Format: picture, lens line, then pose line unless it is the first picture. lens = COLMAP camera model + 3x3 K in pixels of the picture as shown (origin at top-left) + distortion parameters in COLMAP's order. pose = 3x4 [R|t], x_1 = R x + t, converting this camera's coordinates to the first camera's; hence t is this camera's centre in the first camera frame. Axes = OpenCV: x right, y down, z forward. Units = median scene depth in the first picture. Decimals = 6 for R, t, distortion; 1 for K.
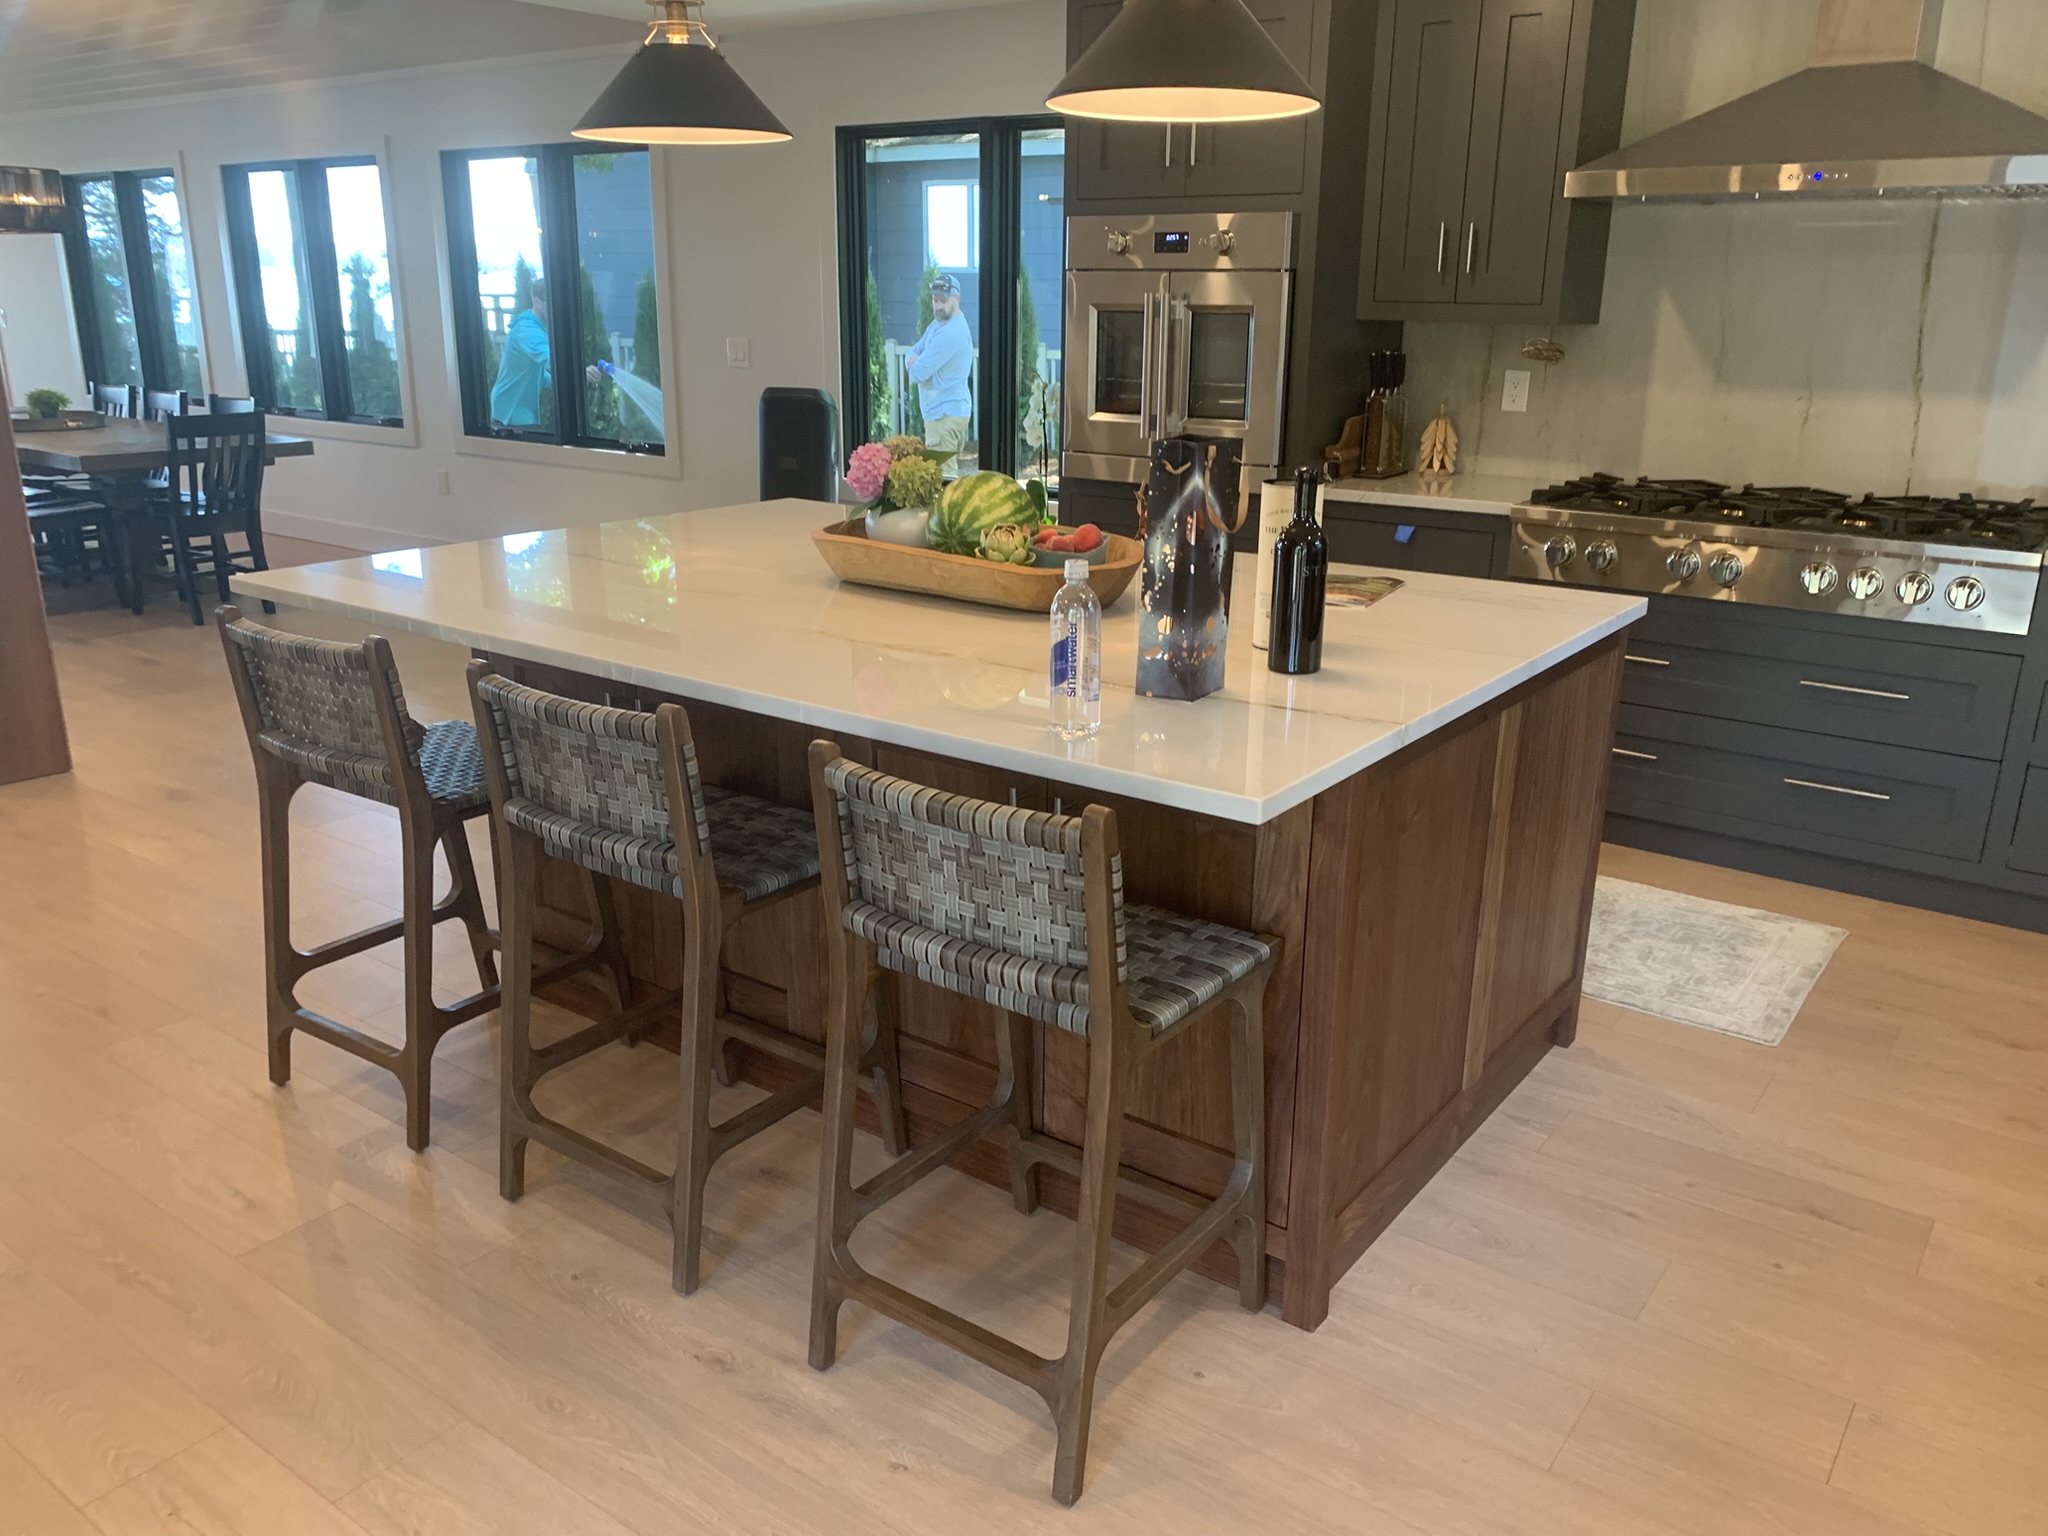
lens RADIAL K [[1549.5, 0, 1029.6], [0, 1549.5, 774.8], [0, 0, 1]] dist [0.076225, -0.083828]
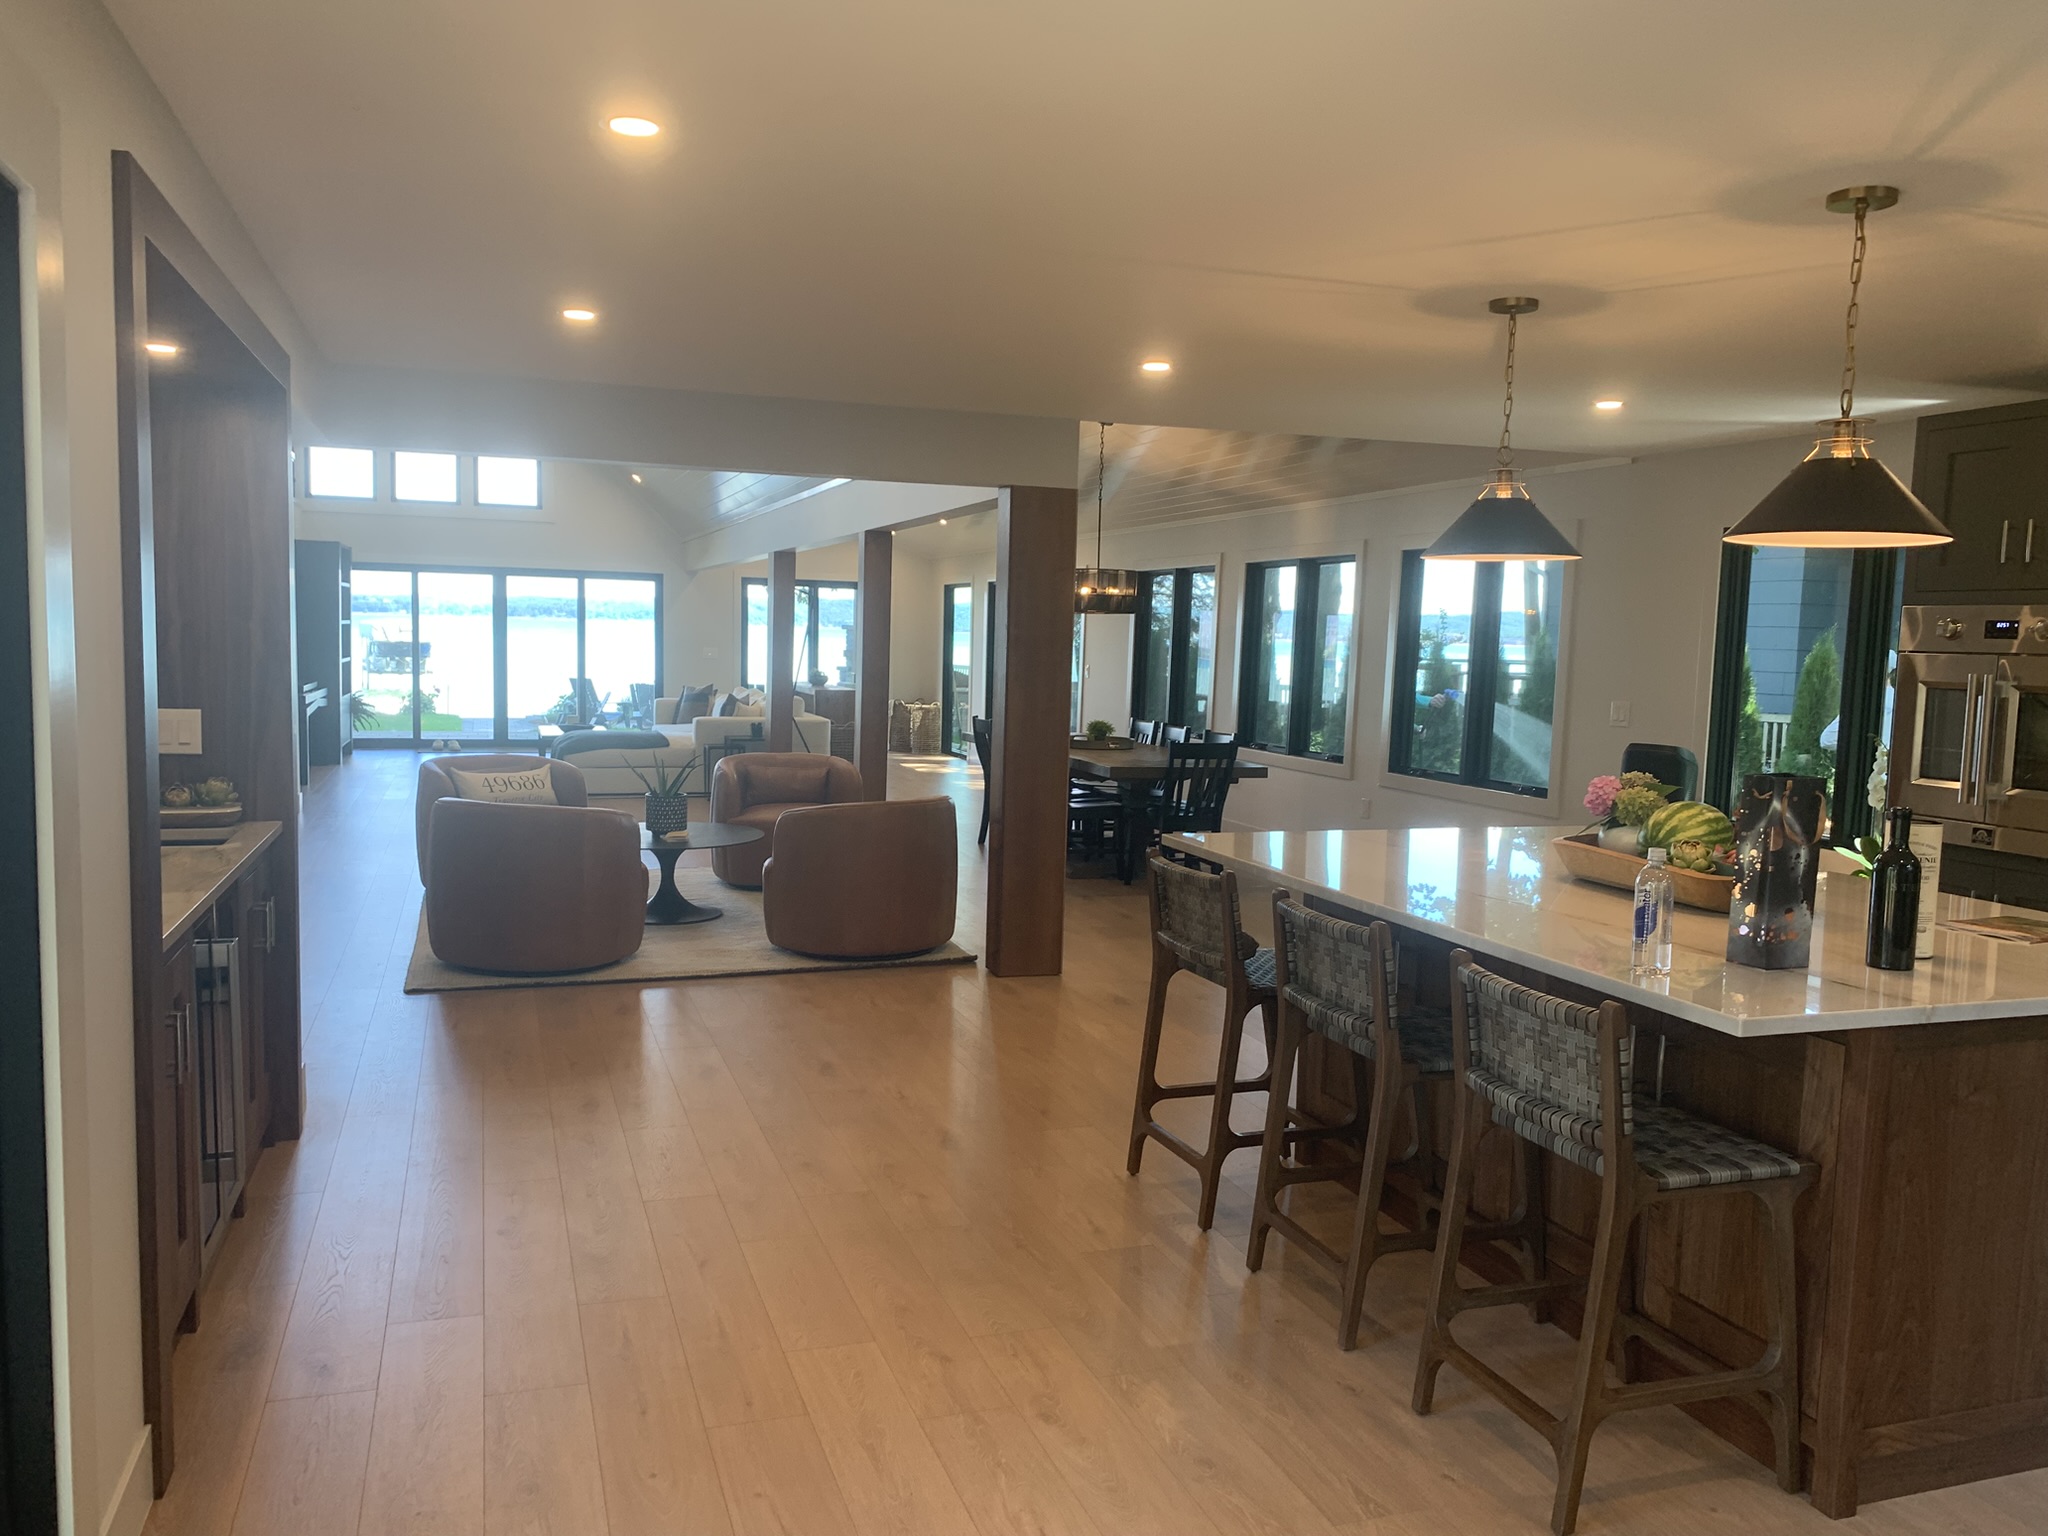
lens RADIAL K [[1549.5, 0, 1029.6], [0, 1549.5, 774.8], [0, 0, 1]] dist [0.076225, -0.083828]
pose [[0.824133, 0.066113, -0.562524, 0.239781], [-0.189354, 0.968179, -0.163626, 0.093372], [0.533807, 0.241366, 0.810428, -0.323192]]
